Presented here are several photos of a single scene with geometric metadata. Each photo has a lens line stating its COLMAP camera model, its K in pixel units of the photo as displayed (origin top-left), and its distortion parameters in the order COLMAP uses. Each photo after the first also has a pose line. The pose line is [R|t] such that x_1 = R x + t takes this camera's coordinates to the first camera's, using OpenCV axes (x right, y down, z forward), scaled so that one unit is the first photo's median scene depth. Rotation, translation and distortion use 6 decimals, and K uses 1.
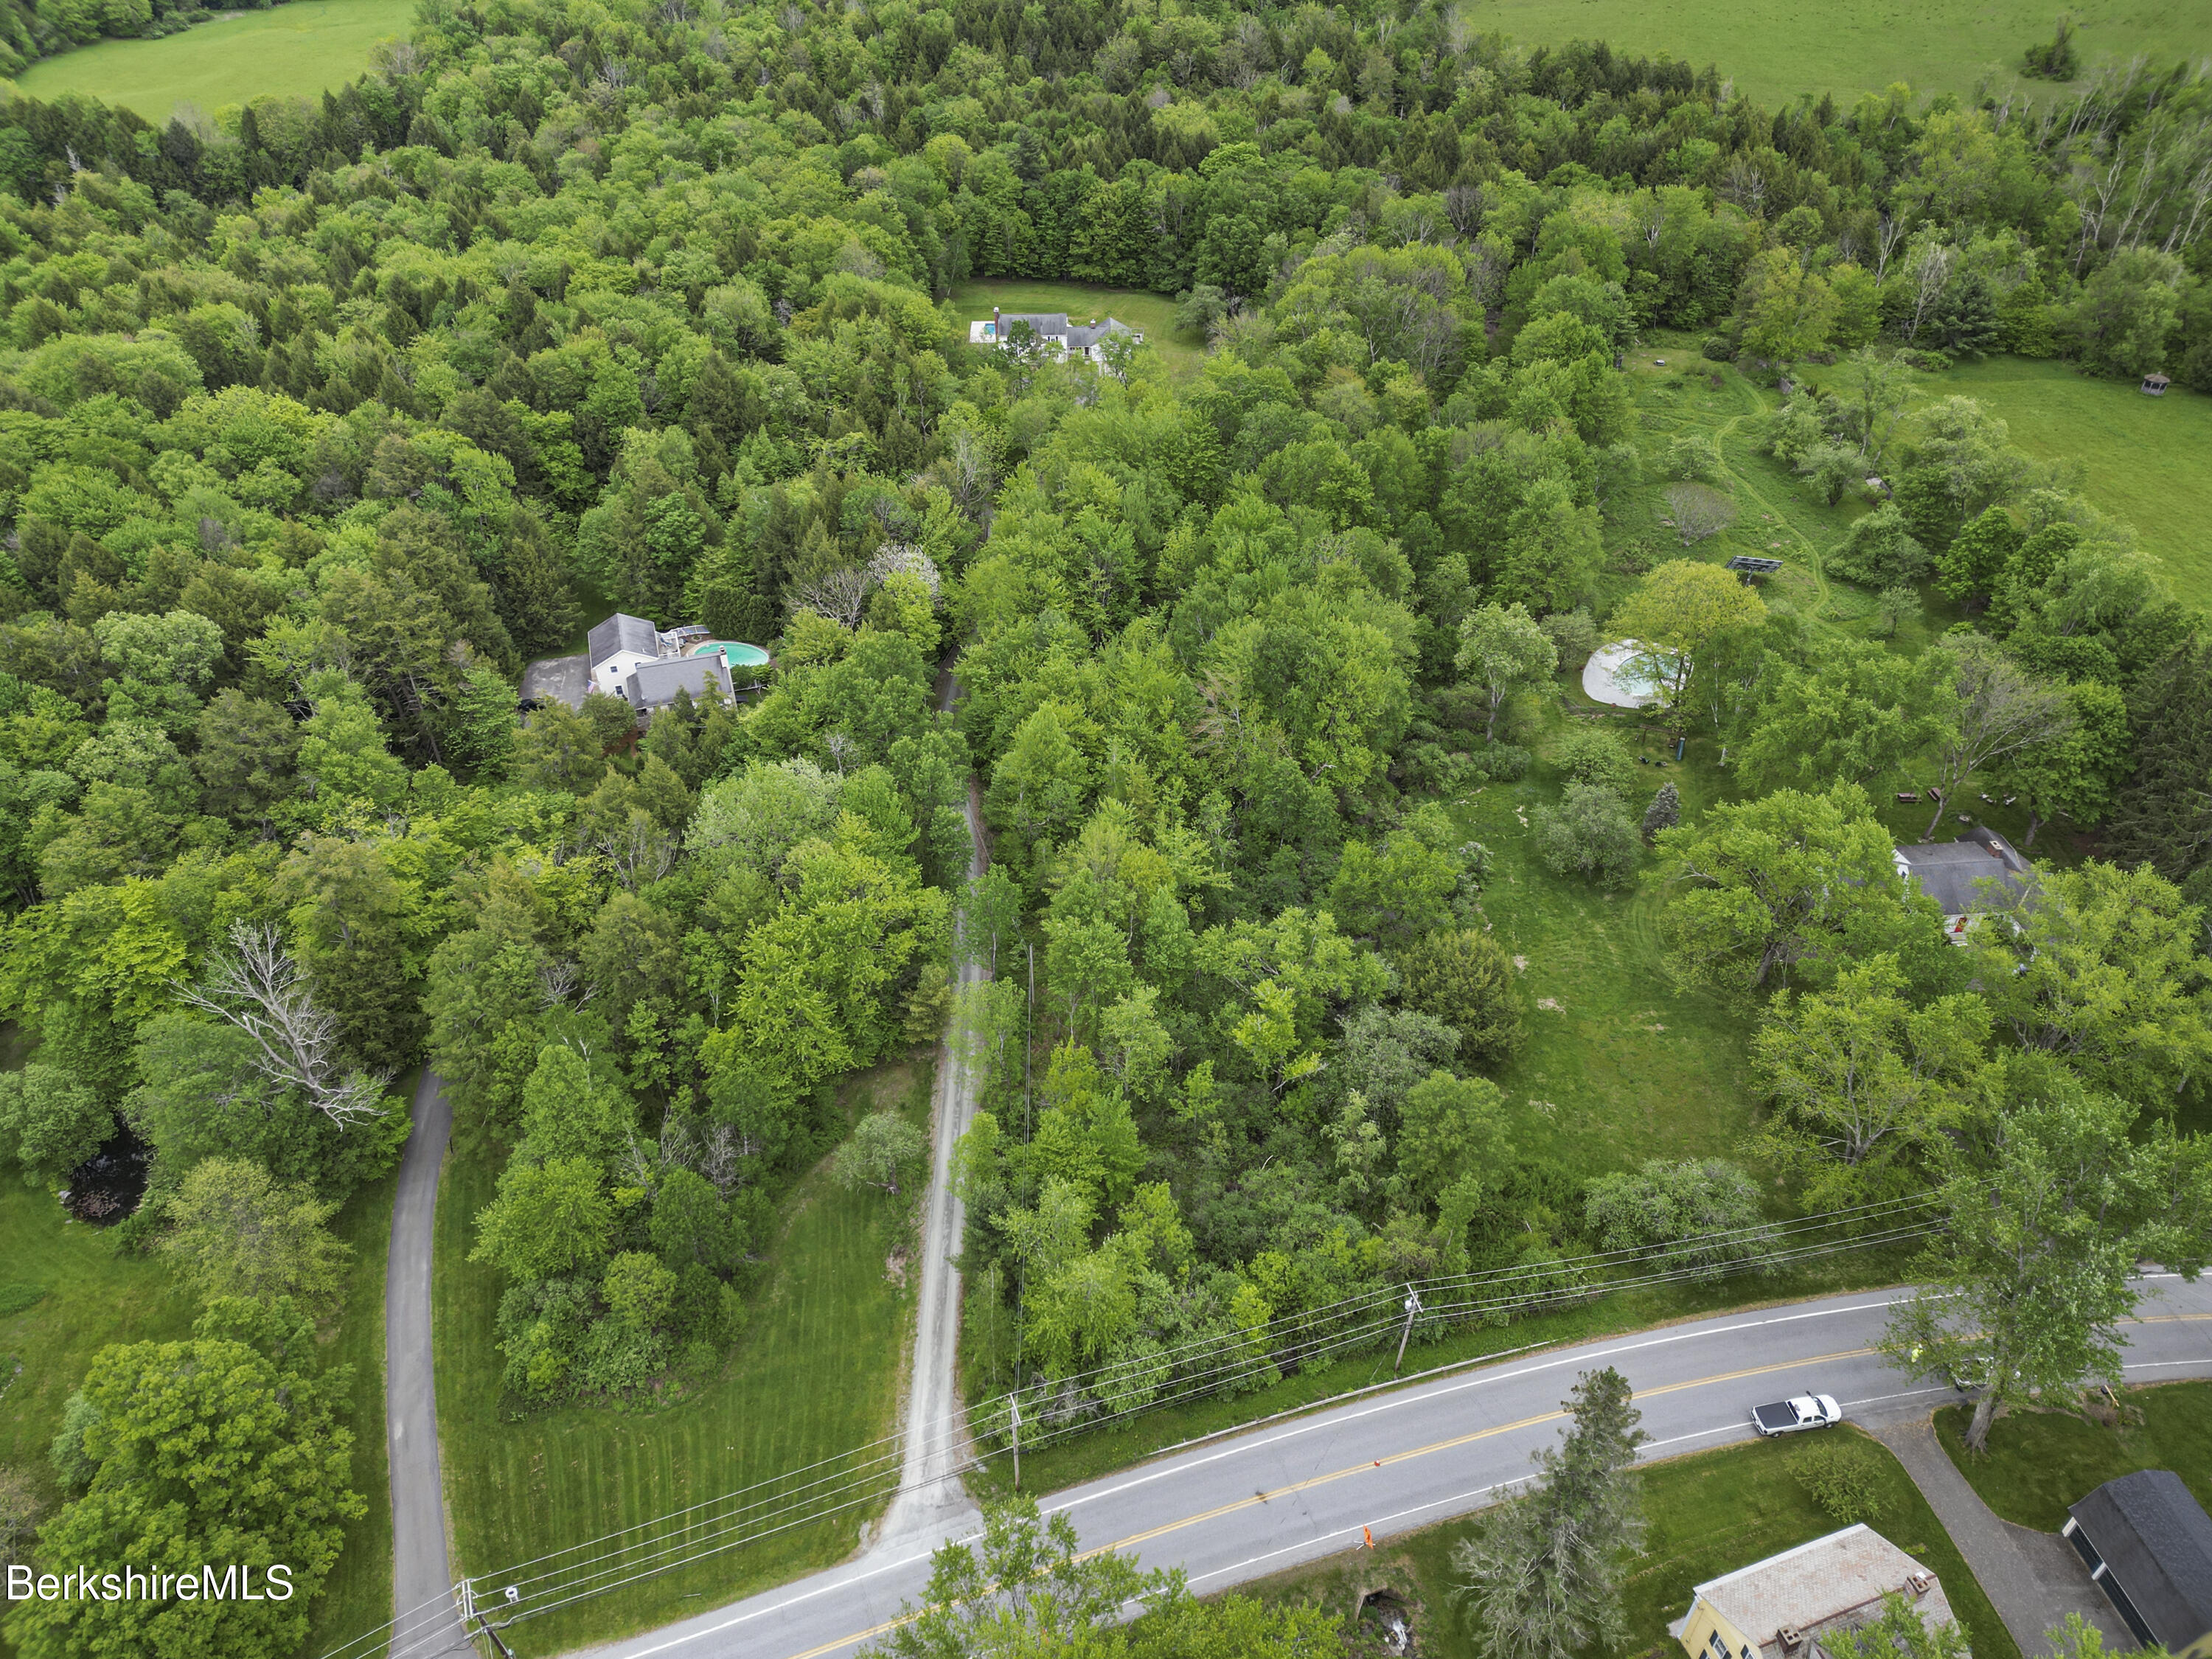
lens RADIAL K [[1626.3, 0, 1106.0], [0, 1626.3, 829.5], [0, 0, 1]] dist [0.076302, -0.059101]
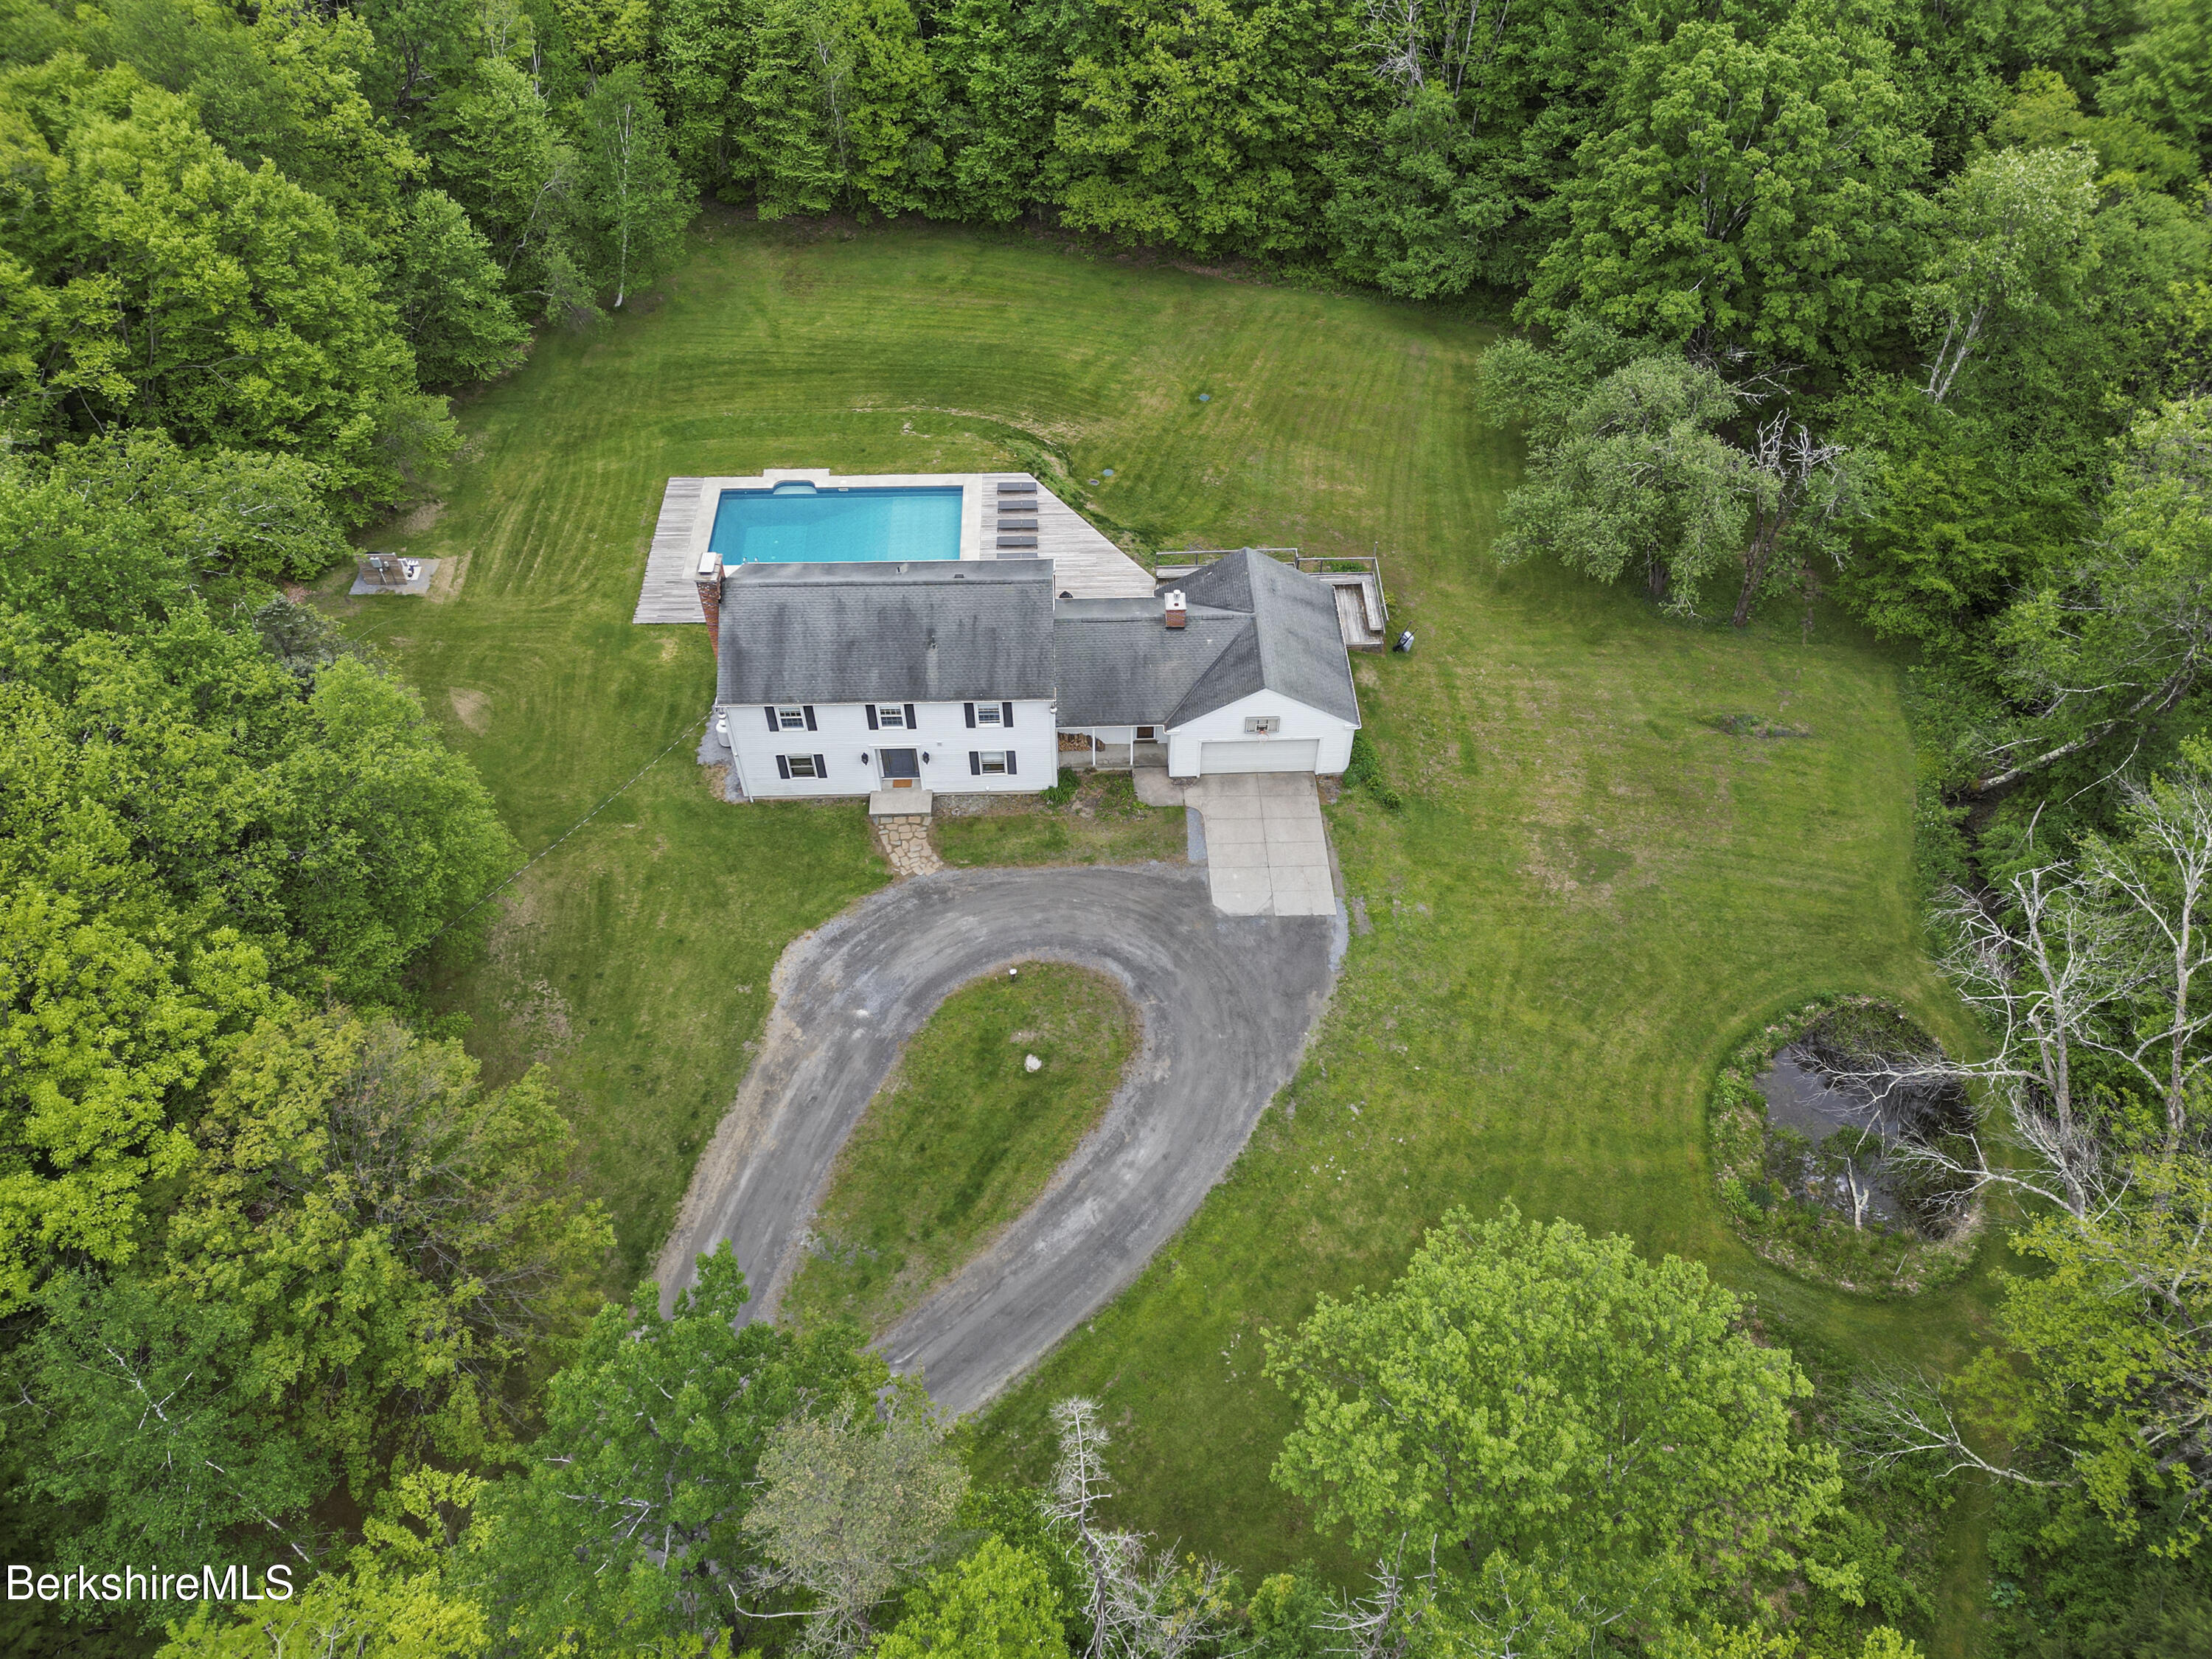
lens RADIAL K [[1626.3, 0, 1106.0], [0, 1626.3, 829.5], [0, 0, 1]] dist [0.076302, -0.059101]
pose [[0.999921, -0.005235, 0.011396, -0.027929], [0.003135, 0.984205, 0.177005, -0.462883], [-0.012142, -0.176955, 0.984144, 1.140182]]
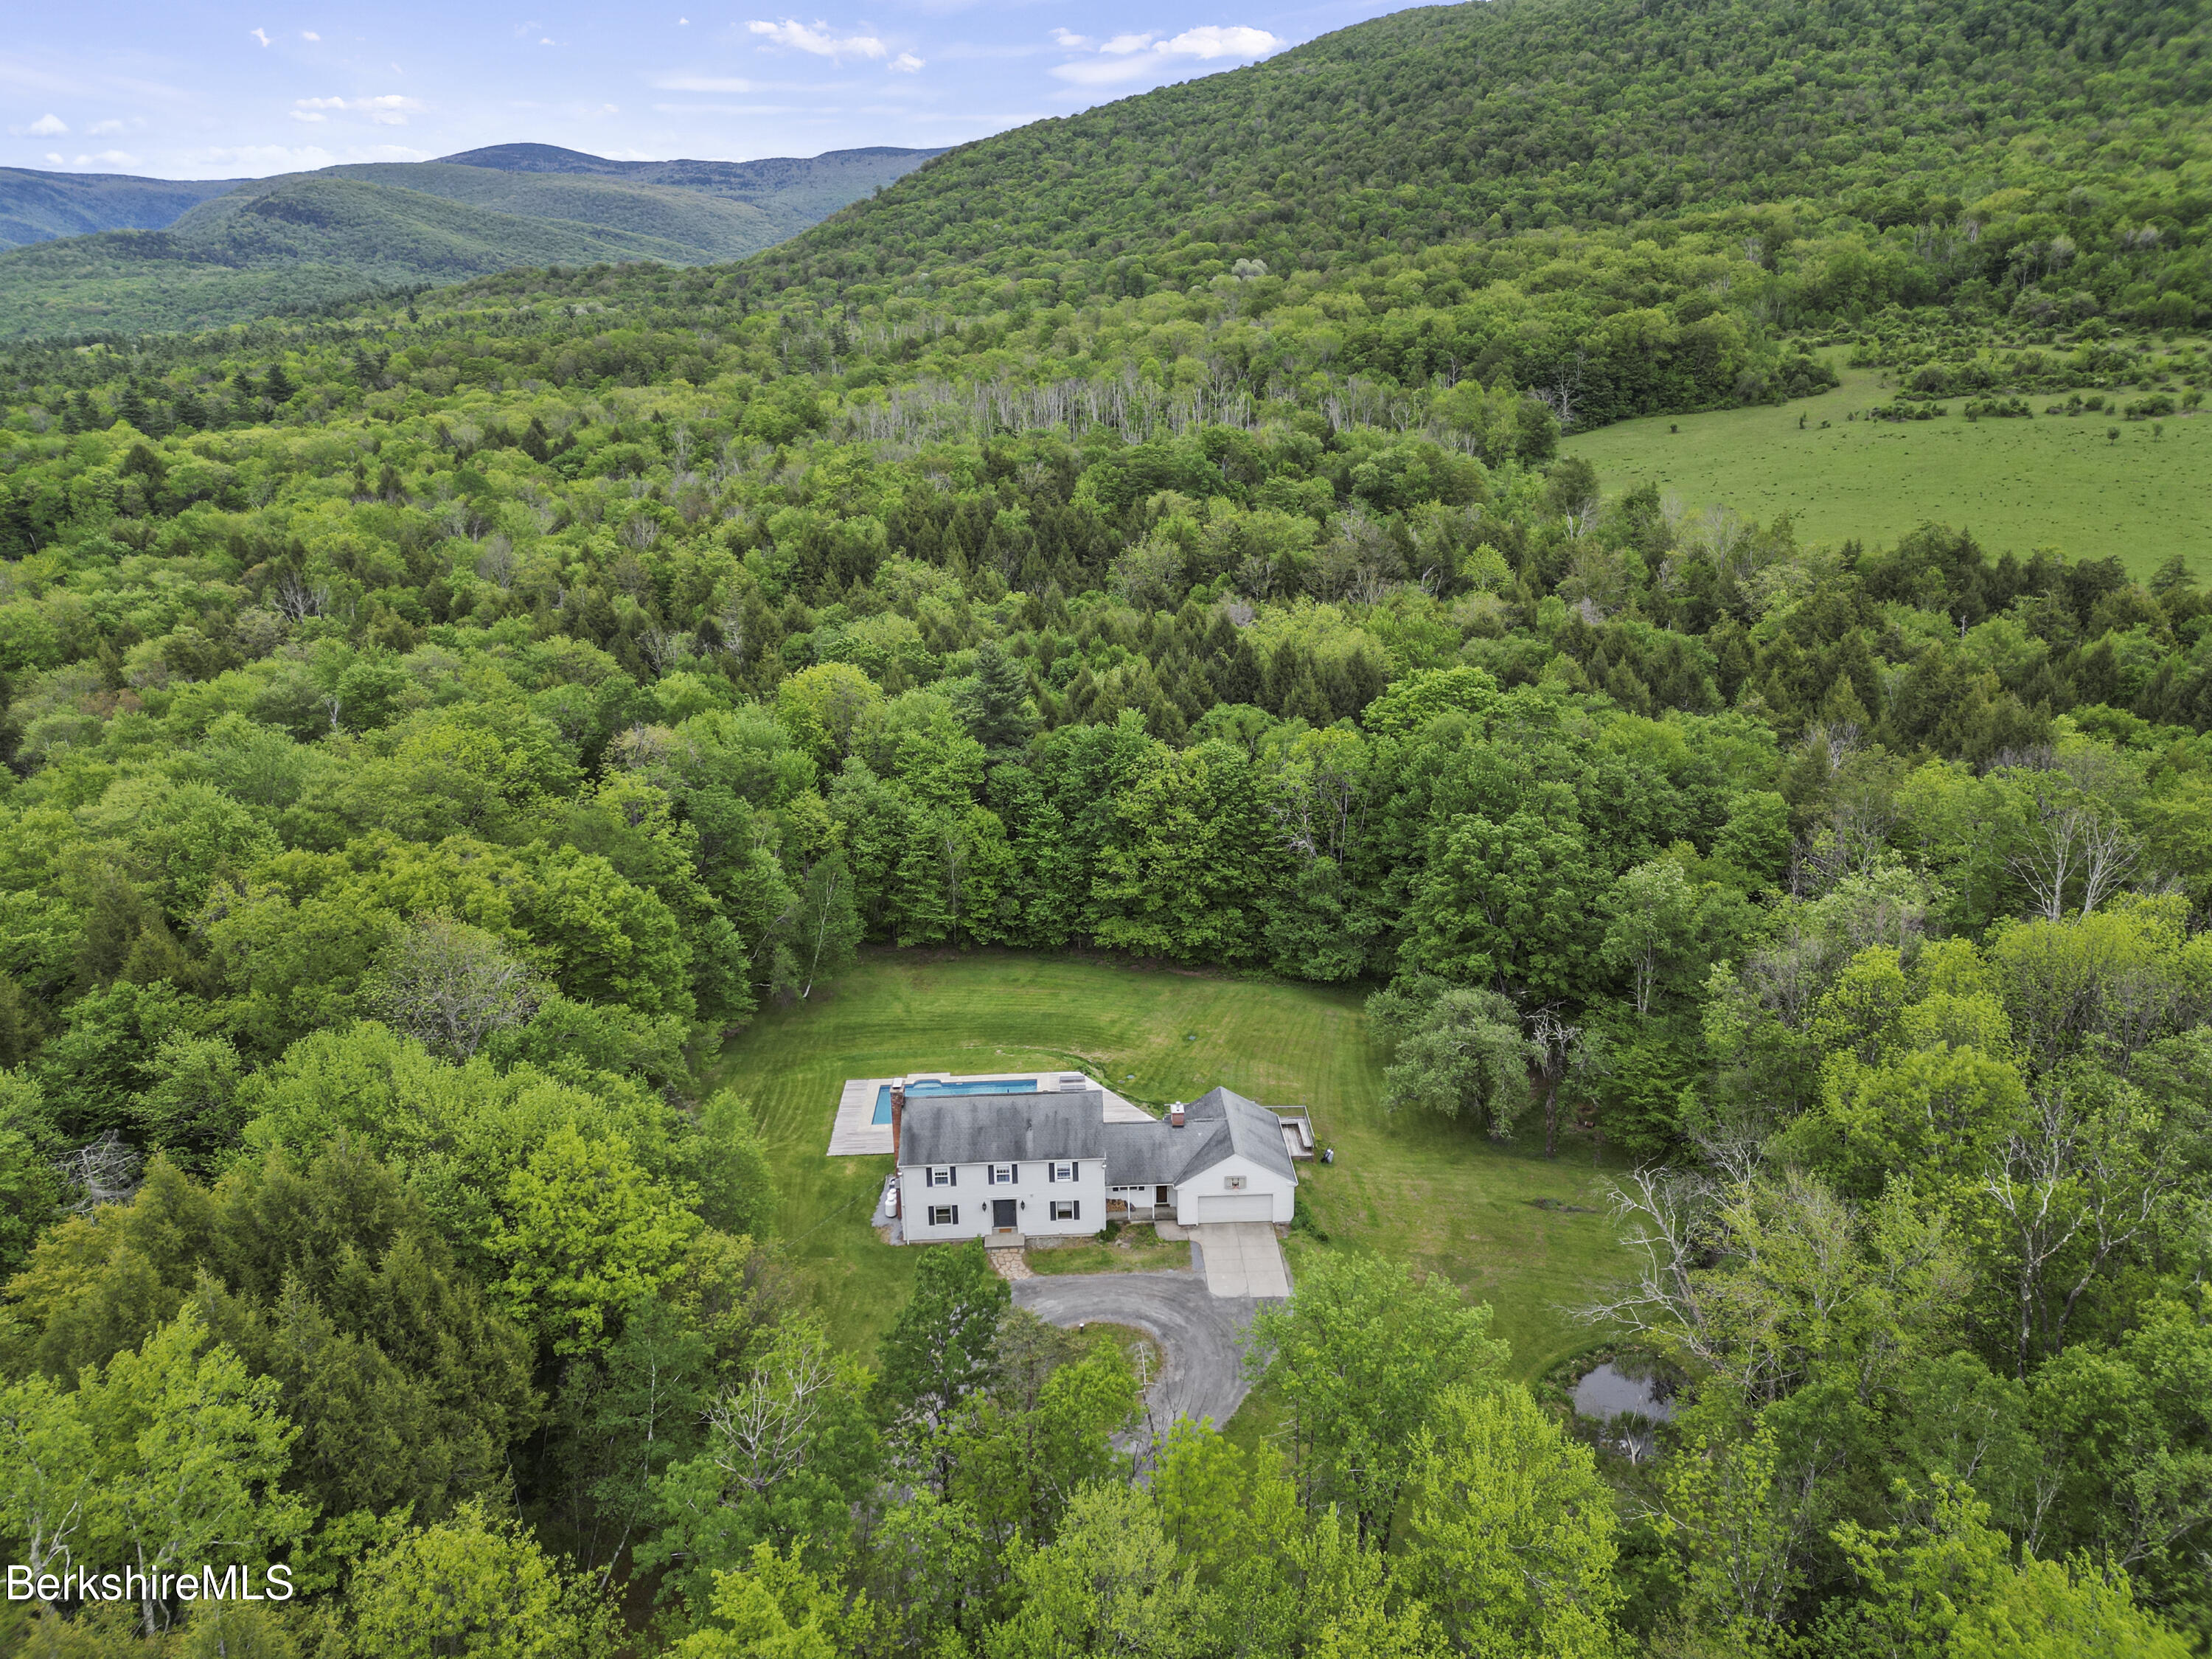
lens RADIAL K [[1615.1, 0, 1109.5], [0, 1615.1, 776.6], [0, 0, 1]] dist [0.134028, -0.163590]
pose [[0.999732, -0.013431, 0.018847, -0.040234], [0.019295, 0.933380, -0.358370, -0.365128], [-0.012778, 0.358638, 0.933389, 0.943736]]
